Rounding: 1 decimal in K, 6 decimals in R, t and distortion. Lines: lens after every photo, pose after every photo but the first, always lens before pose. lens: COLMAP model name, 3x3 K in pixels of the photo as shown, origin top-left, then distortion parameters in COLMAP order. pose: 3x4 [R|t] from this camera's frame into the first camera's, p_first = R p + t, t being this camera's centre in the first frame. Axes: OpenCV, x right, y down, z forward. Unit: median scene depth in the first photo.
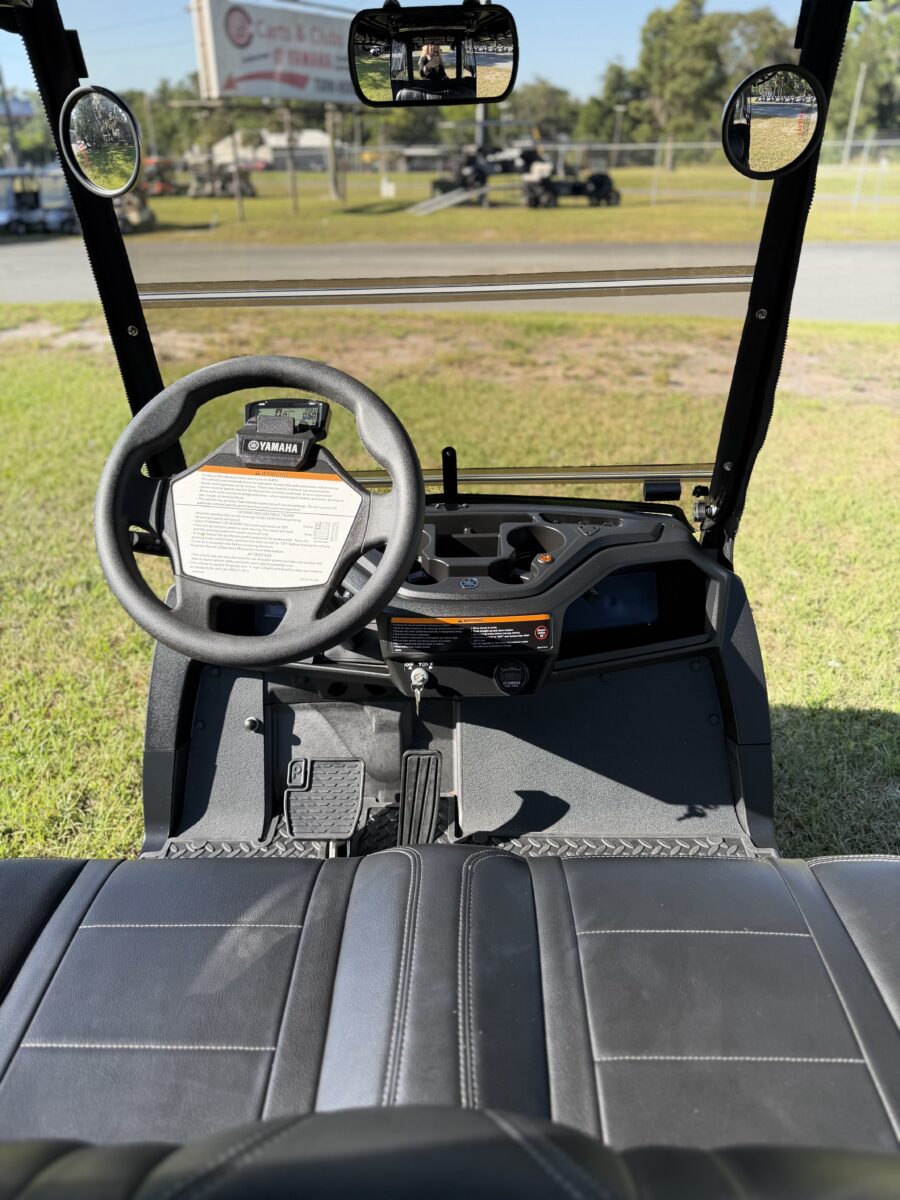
lens RADIAL K [[845.7, 0, 451.2], [0, 845.7, 595.6], [0, 0, 1]] dist [-0.022304, 0.009416]
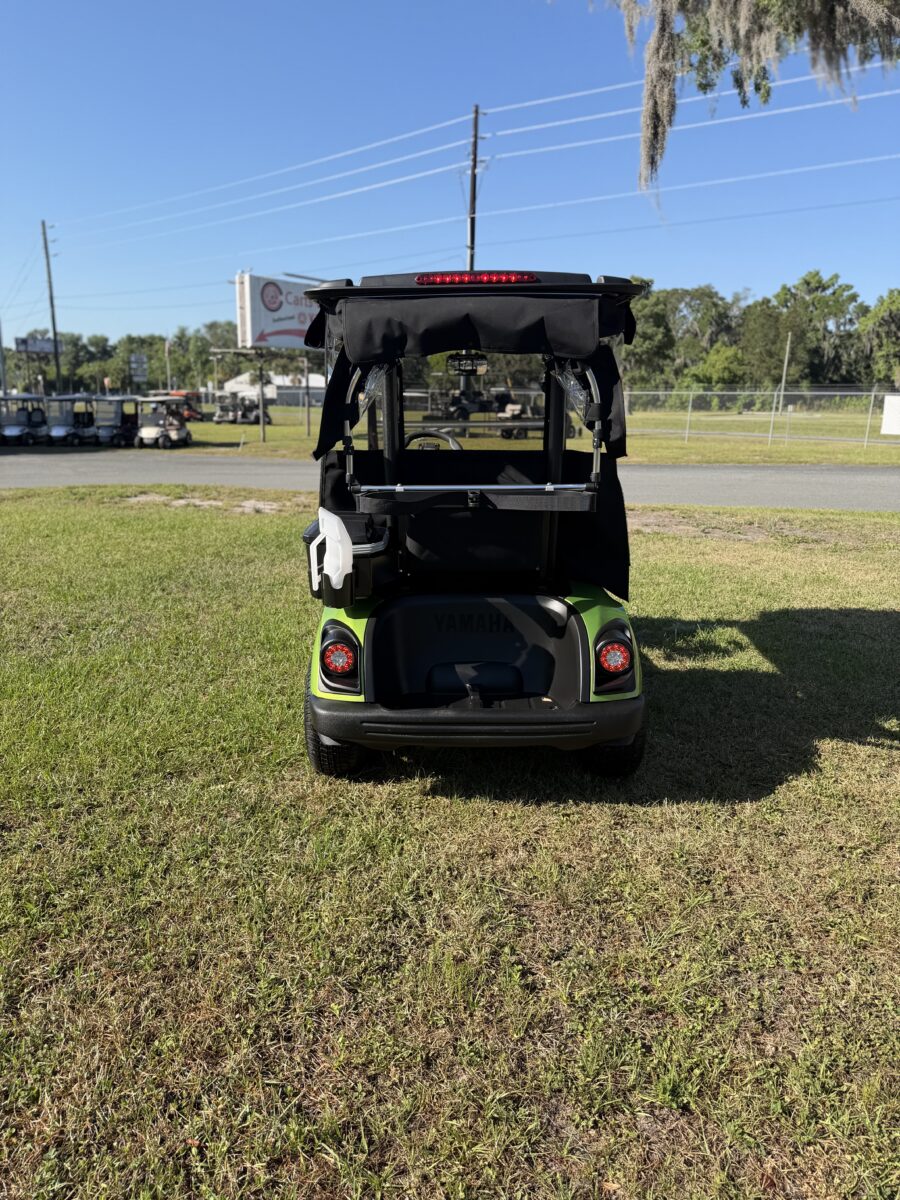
lens RADIAL K [[841.9, 0, 455.2], [0, 841.9, 591.4], [0, 0, 1]] dist [0.115636, -0.233624]
pose [[0.999387, 0.019159, 0.029316, -0.006680], [-0.011038, 0.966746, -0.255499, 0.054731], [-0.033237, 0.255019, 0.966365, -0.100197]]
